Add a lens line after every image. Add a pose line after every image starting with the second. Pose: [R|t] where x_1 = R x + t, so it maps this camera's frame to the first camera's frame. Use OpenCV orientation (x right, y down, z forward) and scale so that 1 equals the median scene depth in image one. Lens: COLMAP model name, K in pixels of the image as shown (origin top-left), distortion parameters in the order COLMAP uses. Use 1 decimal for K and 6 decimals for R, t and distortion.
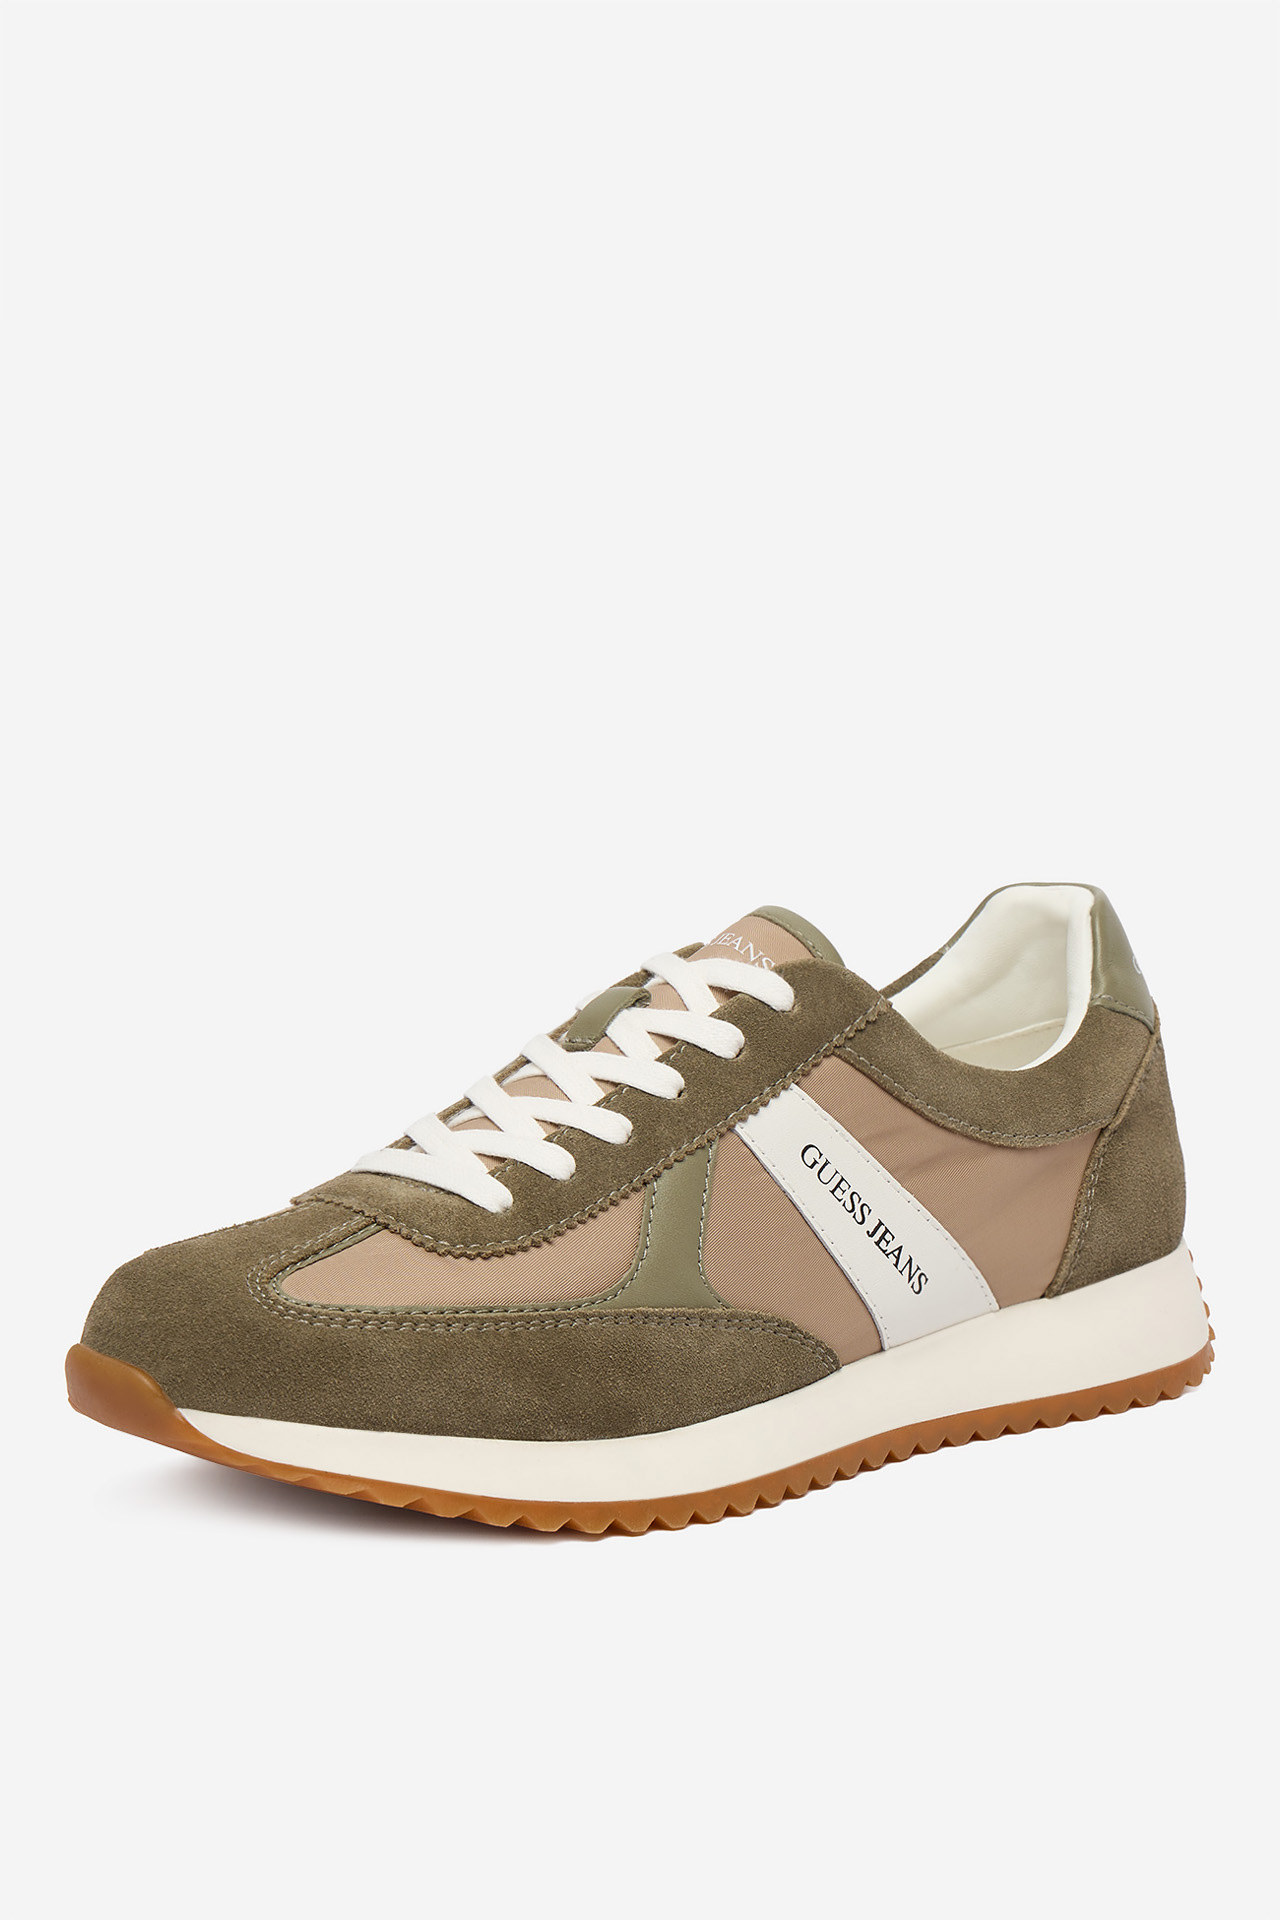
lens RADIAL K [[4596.6, 0, 639.7], [0, 4596.6, 960.0], [0, 0, 1]] dist [-0.023673, 0.000000]
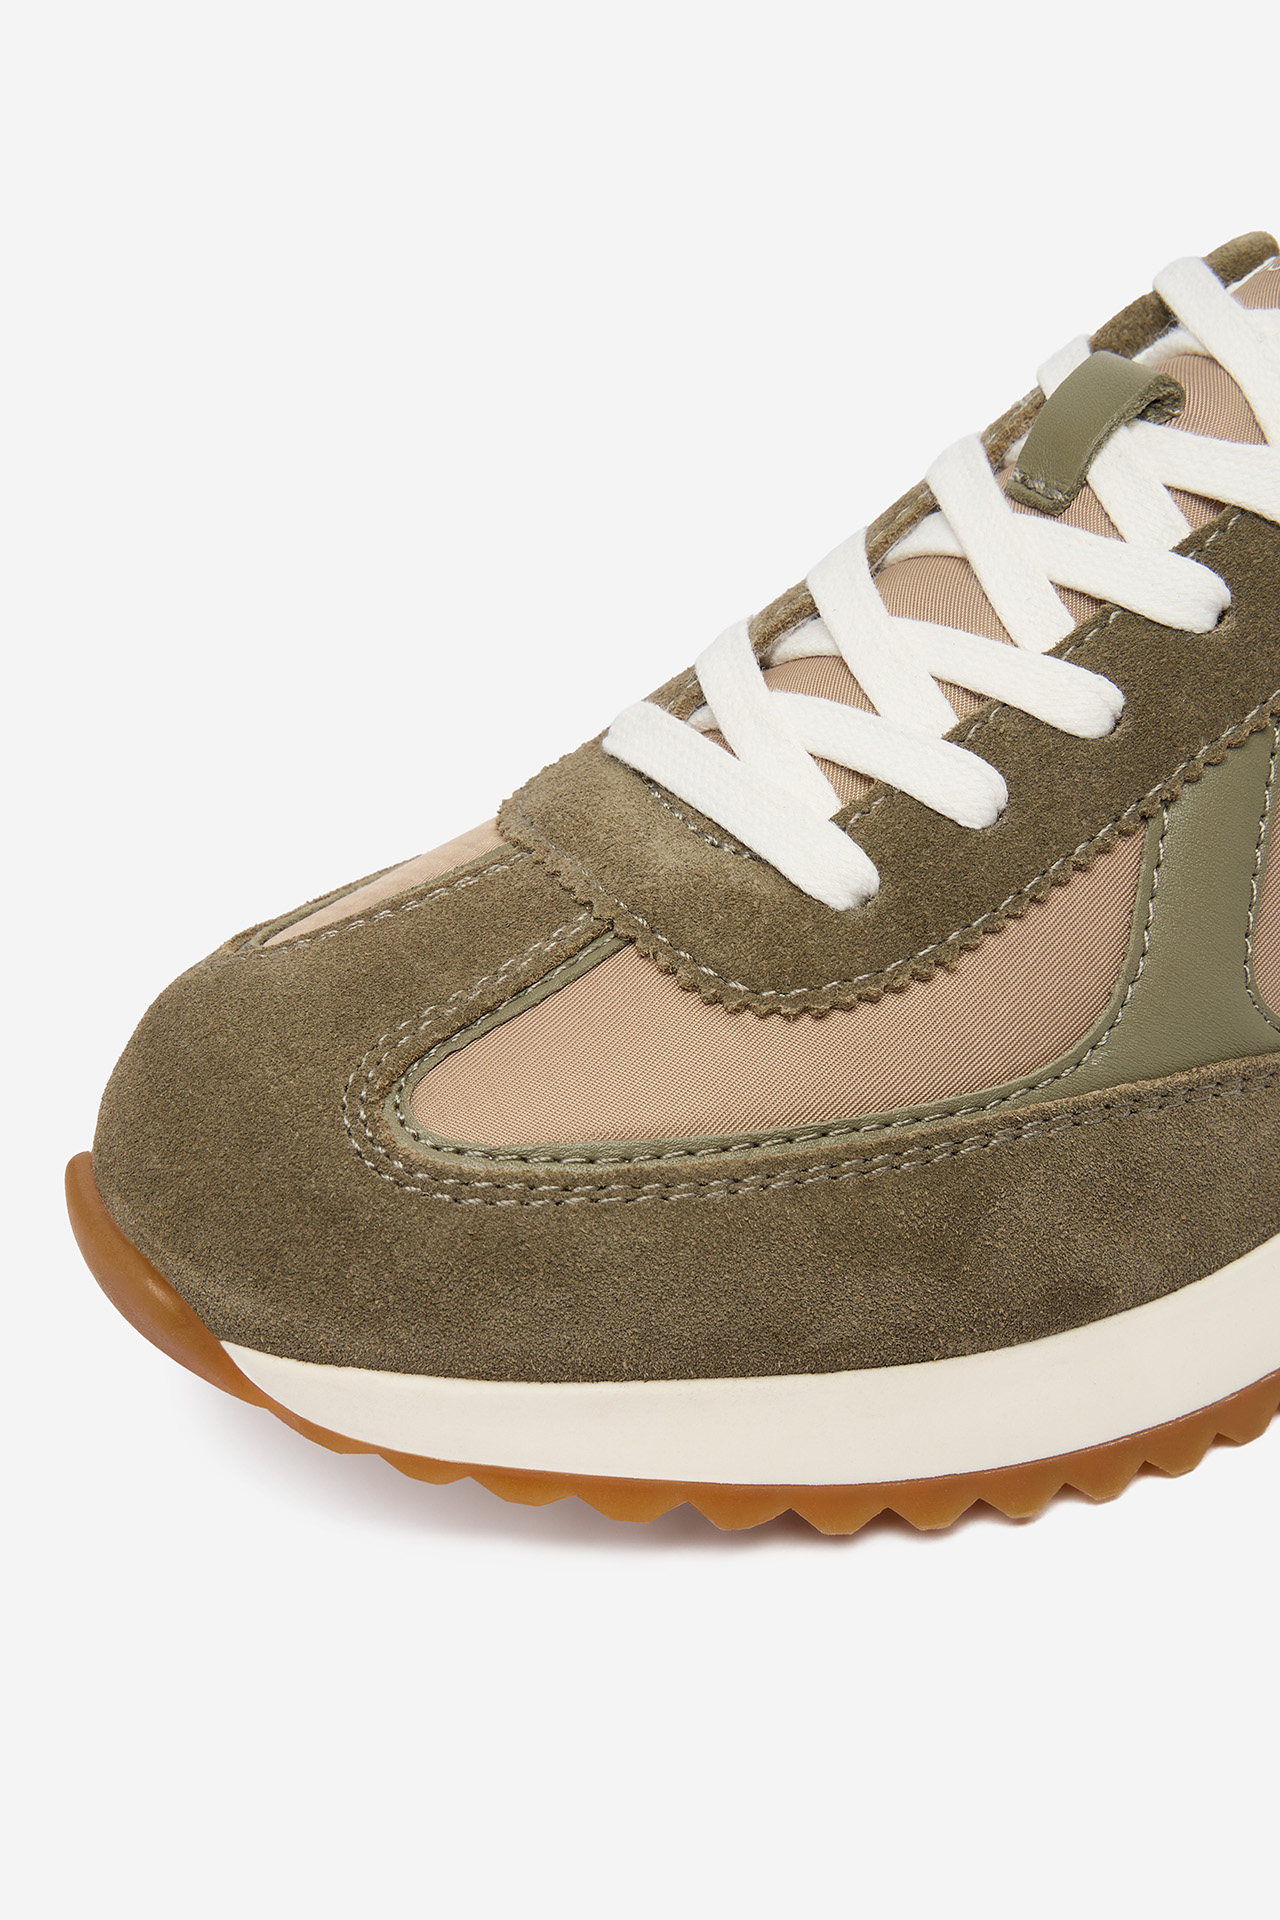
lens RADIAL K [[2437.3, 0, 641.6], [0, 2437.3, 958.2], [0, 0, 1]] dist [-0.022851, 0.000000]
pose [[0.976967, 0.035386, -0.210437, 0.004101], [0.054426, 0.912220, 0.406070, -0.051952], [0.206334, -0.408170, 0.889283, 0.749330]]
